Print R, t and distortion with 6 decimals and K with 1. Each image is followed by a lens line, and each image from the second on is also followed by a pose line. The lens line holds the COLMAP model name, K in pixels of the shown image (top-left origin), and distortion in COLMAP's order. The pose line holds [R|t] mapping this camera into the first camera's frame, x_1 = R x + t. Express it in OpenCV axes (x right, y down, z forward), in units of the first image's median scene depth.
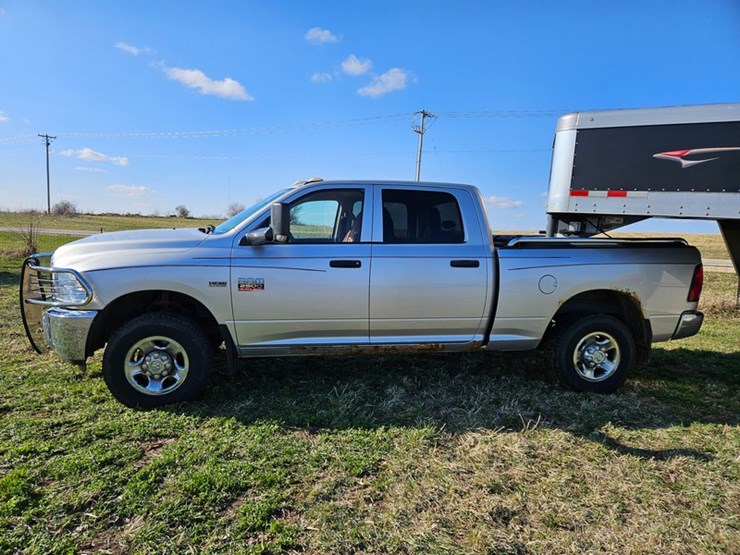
lens RADIAL K [[504.0, 0, 359.0], [0, 504.0, 275.1], [0, 0, 1]] dist [0.075813, -0.063276]
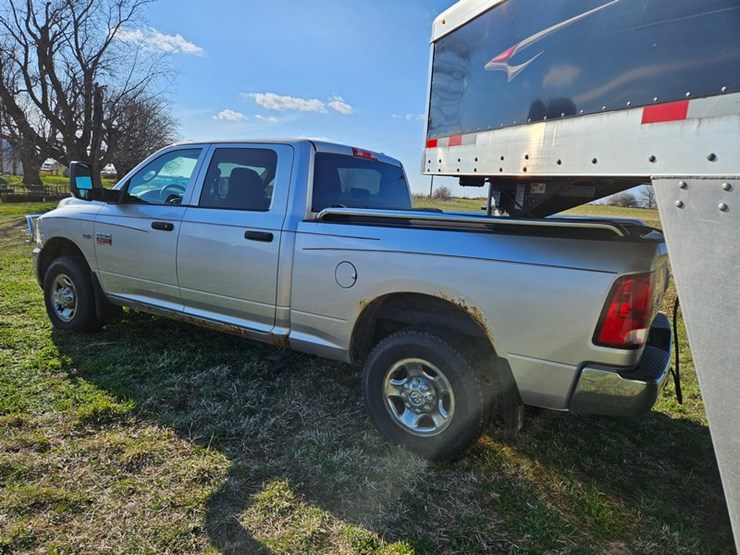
lens RADIAL K [[505.6, 0, 360.6], [0, 505.6, 279.1], [0, 0, 1]] dist [0.073937, -0.063029]
pose [[0.733597, 0.123670, -0.668237, 0.850747], [-0.101226, 0.992218, 0.072502, -0.028924], [0.672003, 0.014455, 0.740407, 0.486099]]
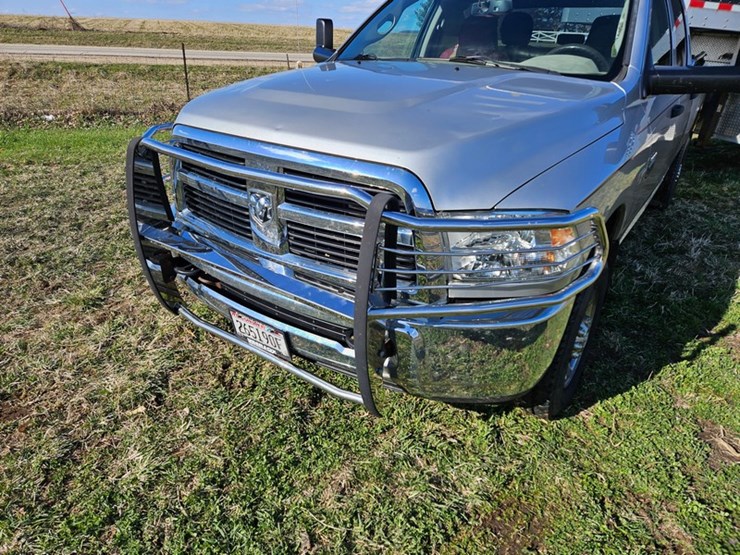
lens RADIAL K [[505.6, 0, 360.6], [0, 505.6, 279.1], [0, 0, 1]] dist [0.073937, -0.063029]
pose [[0.710382, -0.310620, 0.631564, -0.804332], [0.049418, 0.917140, 0.395489, -0.105255], [-0.702080, -0.249738, 0.666870, 0.700762]]
